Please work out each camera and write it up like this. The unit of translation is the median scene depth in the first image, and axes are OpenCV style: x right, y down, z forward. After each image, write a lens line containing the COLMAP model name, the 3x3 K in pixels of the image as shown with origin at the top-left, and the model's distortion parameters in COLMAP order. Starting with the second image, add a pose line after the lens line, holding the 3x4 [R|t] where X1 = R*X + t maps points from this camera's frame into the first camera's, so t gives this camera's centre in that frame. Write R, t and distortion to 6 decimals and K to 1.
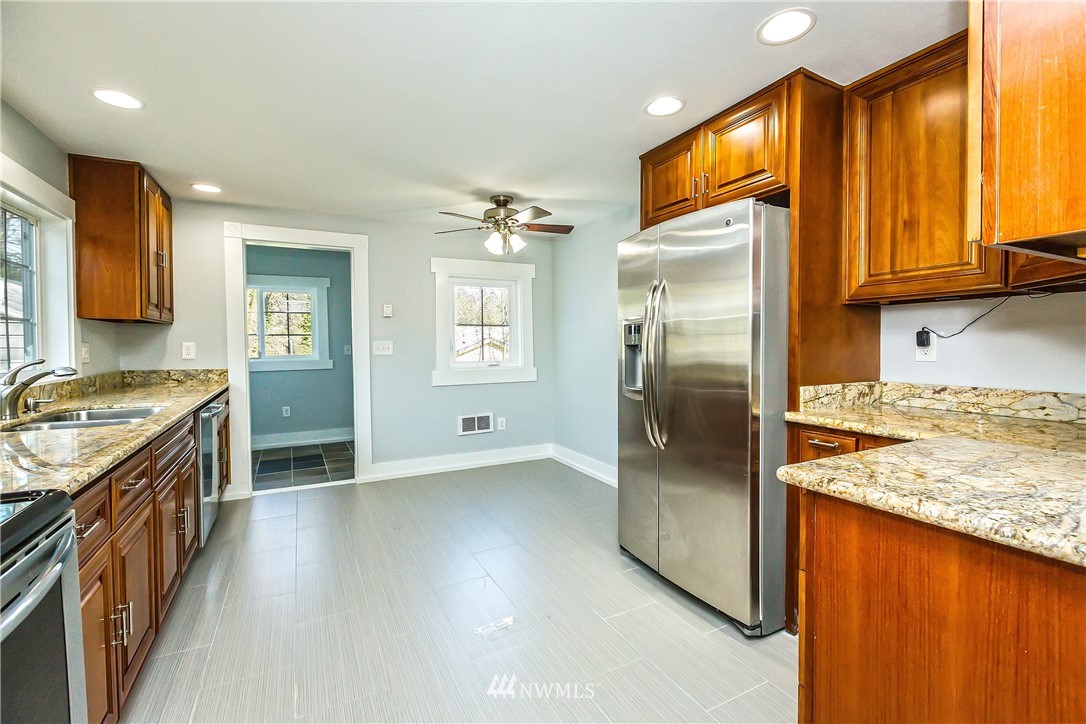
lens RADIAL K [[480.8, 0, 533.8], [0, 480.8, 363.2], [0, 0, 1]] dist [-0.028119, 0.005735]
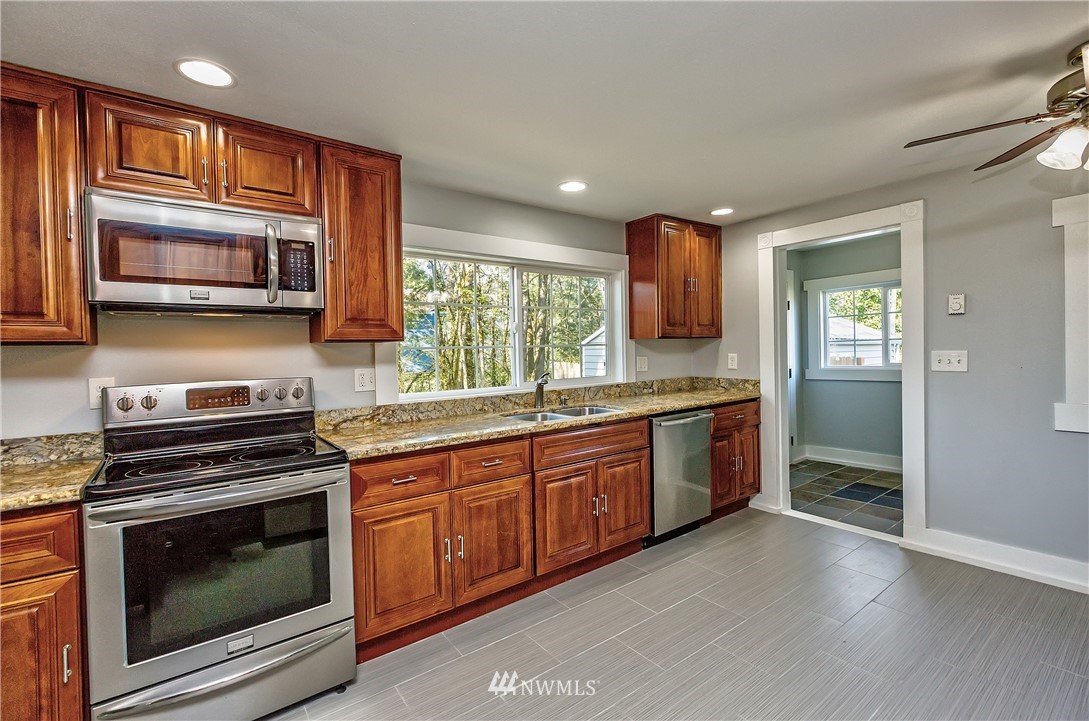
lens RADIAL K [[482.2, 0, 556.2], [0, 482.2, 358.6], [0, 0, 1]] dist [-0.028119, 0.005735]
pose [[0.186601, 0.015663, -0.982311, 0.448616], [-0.017129, 0.999773, 0.012688, -0.062452], [0.982286, 0.014459, 0.186827, 0.635119]]
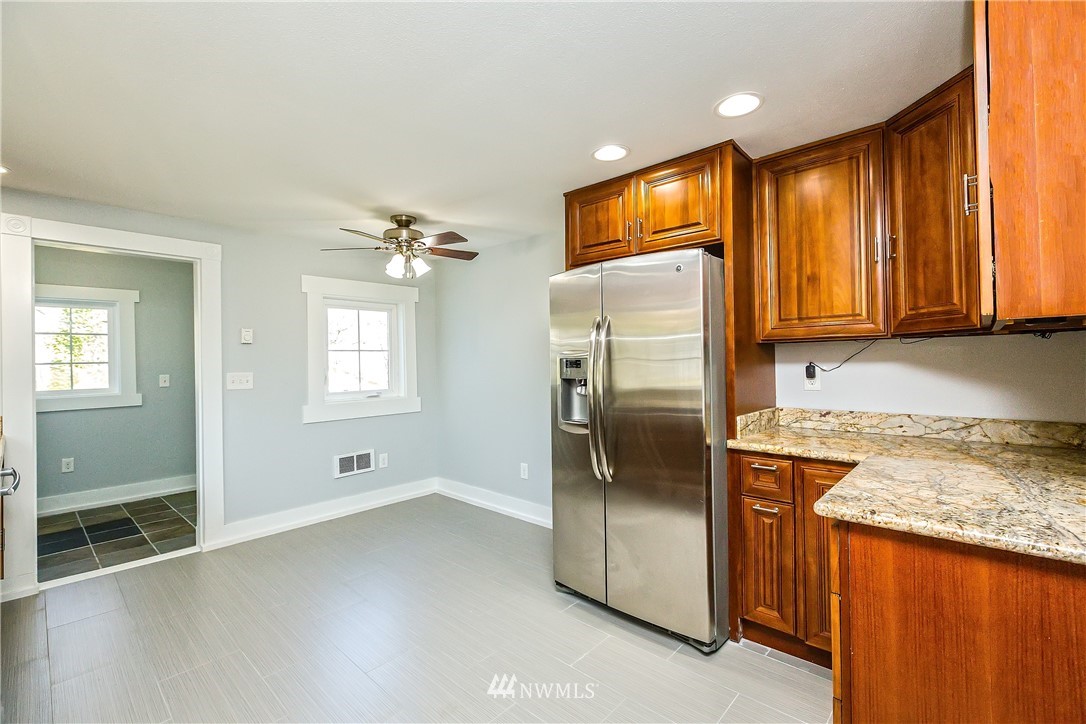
lens RADIAL K [[480.8, 0, 539.2], [0, 480.8, 360.2], [0, 0, 1]] dist [-0.028119, 0.005735]
pose [[0.935284, -0.005830, 0.353849, -0.230760], [0.022025, 0.998885, -0.041759, -0.039648], [-0.353211, 0.046850, 0.934370, 0.086035]]
